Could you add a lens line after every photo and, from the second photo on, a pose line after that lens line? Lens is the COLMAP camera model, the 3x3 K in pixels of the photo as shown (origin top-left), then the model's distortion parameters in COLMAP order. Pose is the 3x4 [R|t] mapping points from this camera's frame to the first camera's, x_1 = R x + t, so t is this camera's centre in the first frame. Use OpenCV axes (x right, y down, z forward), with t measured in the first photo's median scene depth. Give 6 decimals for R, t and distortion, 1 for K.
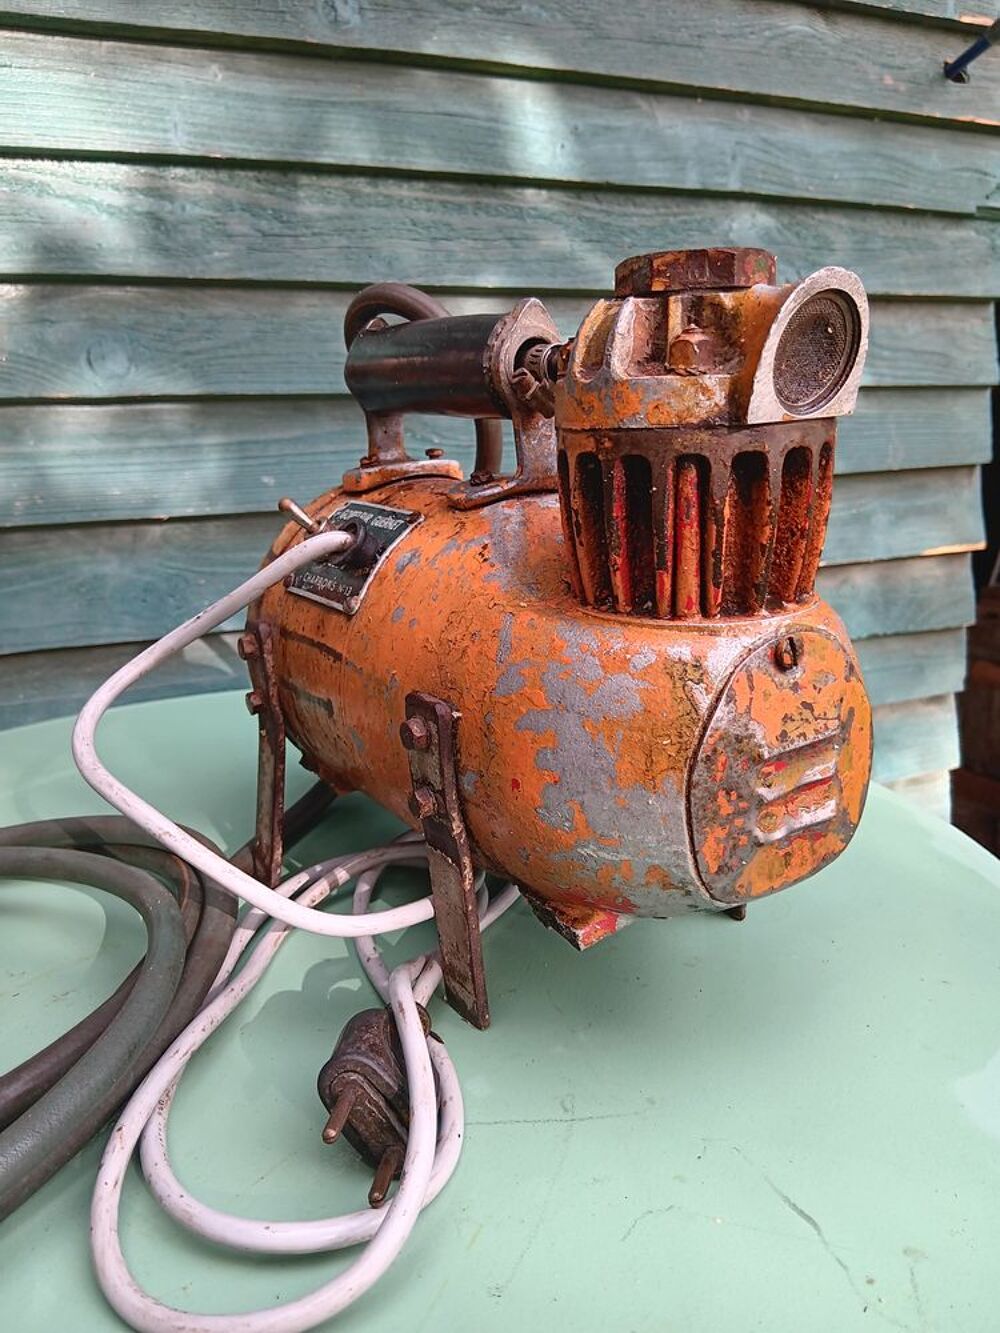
lens RADIAL K [[1011.0, 0, 500.0], [0, 1011.0, 666.5], [0, 0, 1]] dist [0.089881, -0.198051]
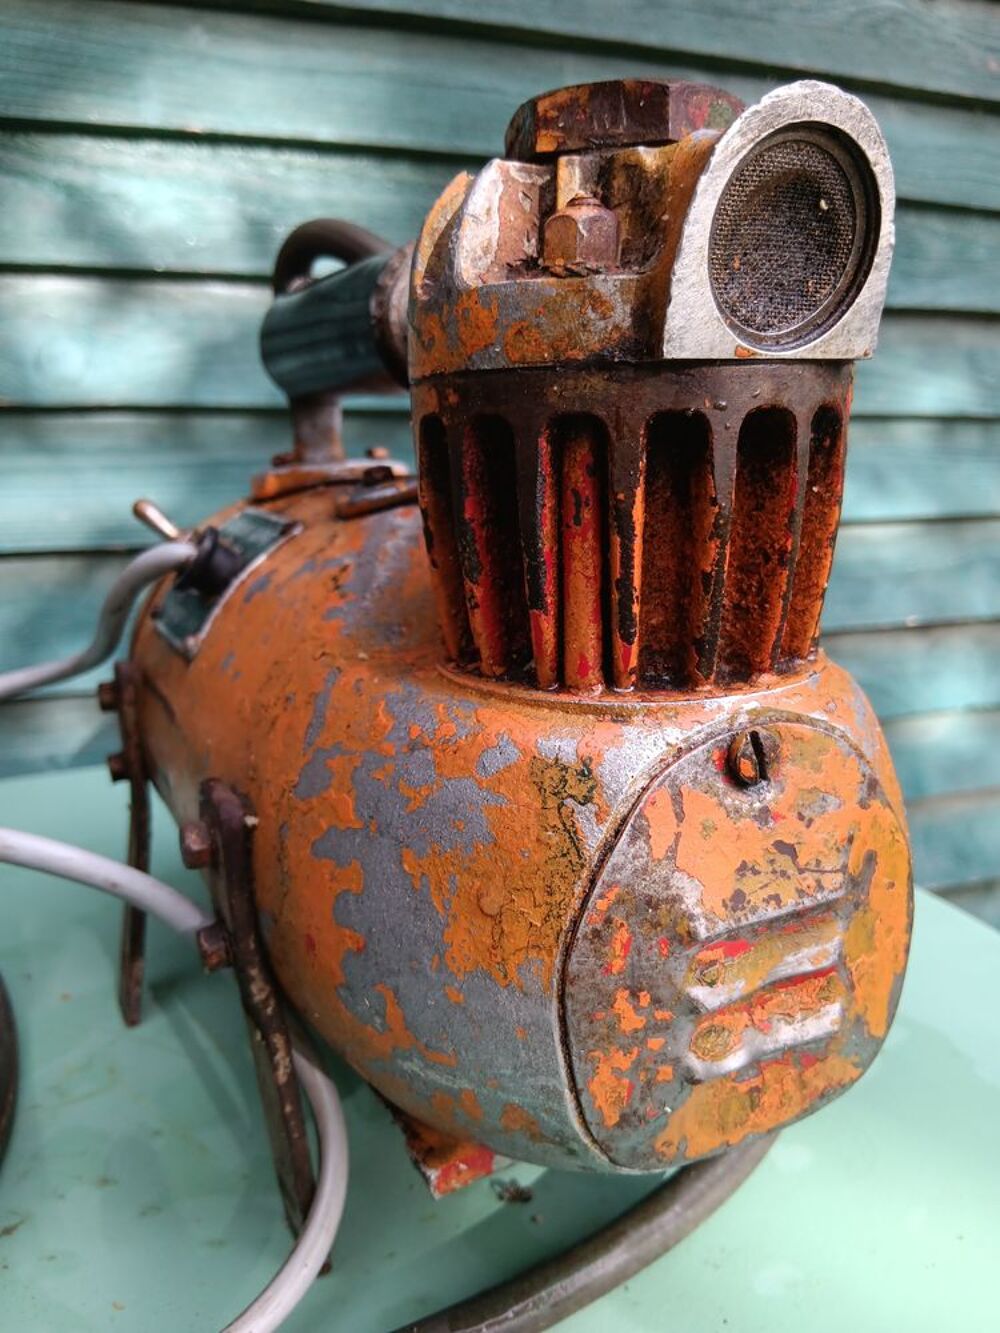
lens RADIAL K [[1040.0, 0, 506.9], [0, 1040.0, 659.9], [0, 0, 1]] dist [0.097940, -0.229590]
pose [[0.993594, 0.043586, -0.104260, 0.209013], [-0.048899, 0.997604, -0.048950, -0.034285], [0.101877, 0.053735, 0.993345, 0.389859]]
